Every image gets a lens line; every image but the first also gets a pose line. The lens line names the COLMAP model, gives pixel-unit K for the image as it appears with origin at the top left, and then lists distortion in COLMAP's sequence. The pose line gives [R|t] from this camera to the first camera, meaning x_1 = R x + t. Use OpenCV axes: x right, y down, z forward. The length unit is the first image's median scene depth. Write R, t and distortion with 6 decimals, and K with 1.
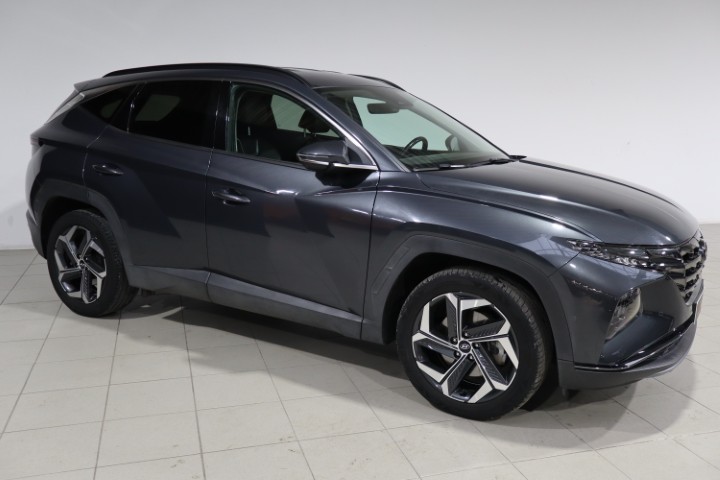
lens RADIAL K [[653.6, 0, 372.3], [0, 653.6, 240.9], [0, 0, 1]] dist [-0.002249, -0.003149]
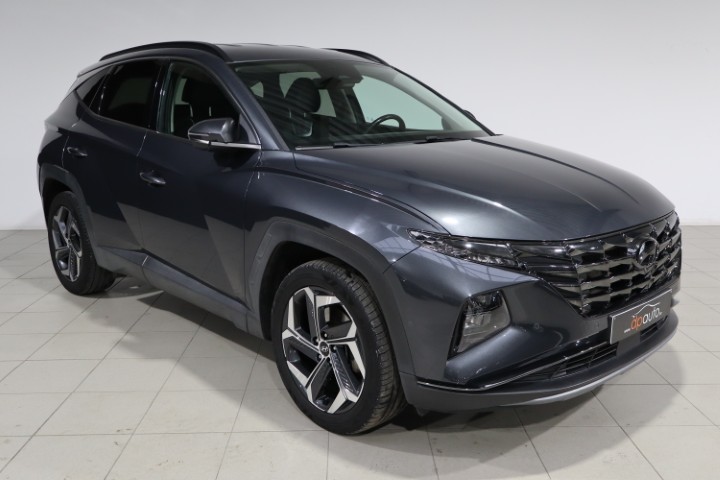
lens RADIAL K [[678.5, 0, 360.8], [0, 678.5, 238.7], [0, 0, 1]] dist [0.005794, 0.000000]
pose [[0.959847, 0.030546, -0.278857, 0.421897], [-0.027023, 0.999499, 0.016470, -0.003079], [0.279221, -0.008273, 0.960191, 0.129755]]
